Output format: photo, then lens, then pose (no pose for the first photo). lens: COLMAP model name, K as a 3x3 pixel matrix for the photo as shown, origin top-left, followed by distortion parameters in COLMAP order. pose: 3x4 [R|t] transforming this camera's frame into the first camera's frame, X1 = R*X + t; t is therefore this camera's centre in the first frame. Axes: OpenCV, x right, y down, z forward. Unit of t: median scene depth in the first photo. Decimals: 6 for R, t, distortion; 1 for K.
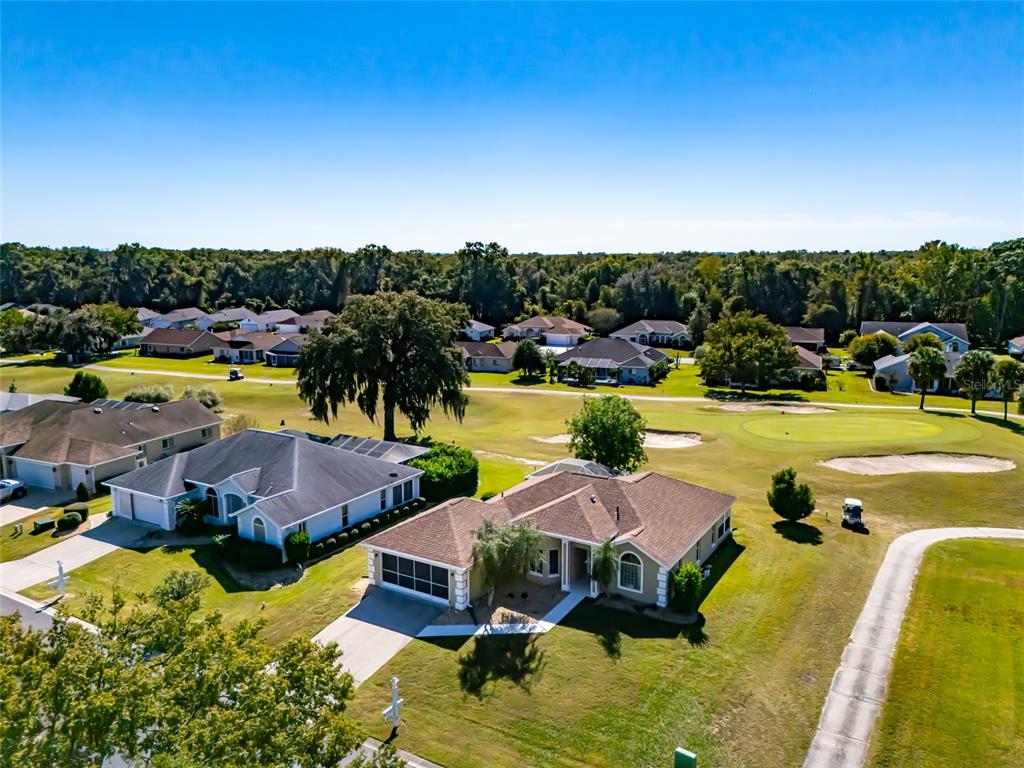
lens RADIAL K [[744.9, 0, 512.0], [0, 744.9, 384.0], [0, 0, 1]] dist [0.104025, -0.118243]
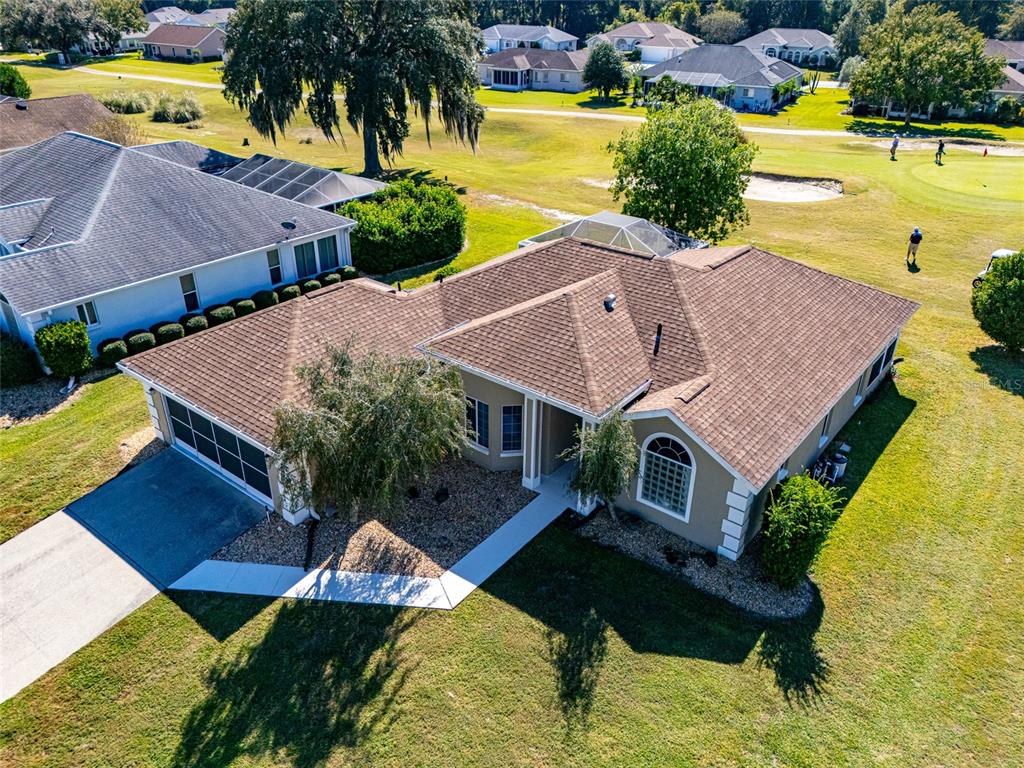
lens RADIAL K [[744.9, 0, 512.0], [0, 744.9, 384.0], [0, 0, 1]] dist [0.104025, -0.118243]
pose [[0.991057, 0.073444, -0.111405, 0.069835], [-0.033588, 0.945321, 0.324407, 0.035923], [0.129140, -0.317764, 0.939334, 0.365166]]
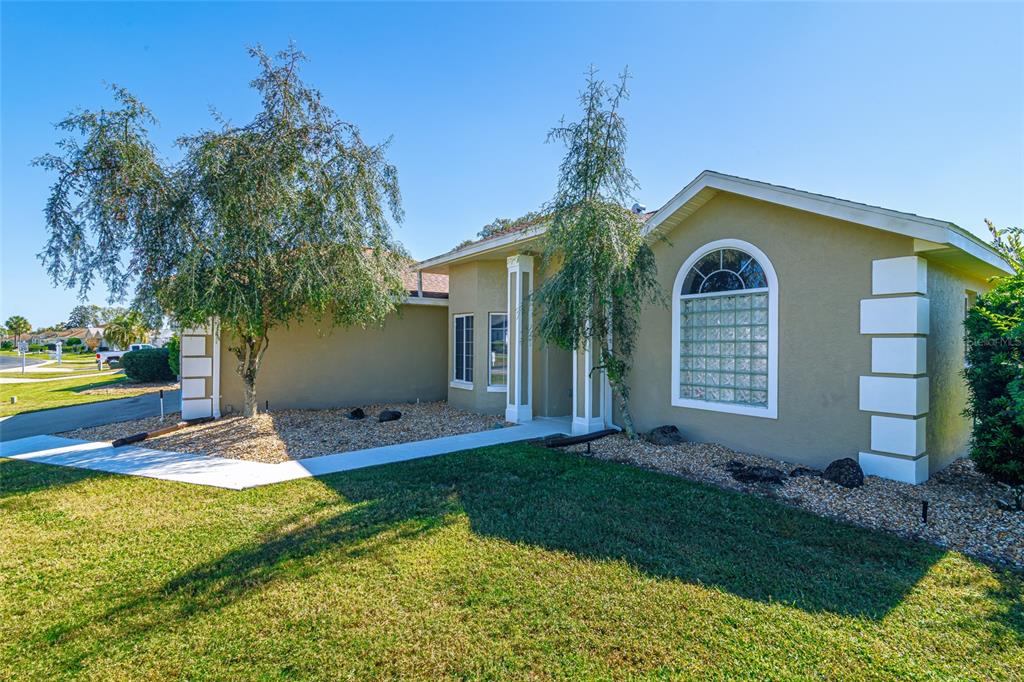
lens RADIAL K [[463.4, 0, 509.8], [0, 463.4, 344.6], [0, 0, 1]] dist [0.000085, -0.000453]
pose [[0.917749, 0.007380, -0.397092, 0.095959], [-0.071522, 0.986552, -0.146966, 0.174396], [0.390667, 0.163279, 0.905935, 0.520969]]
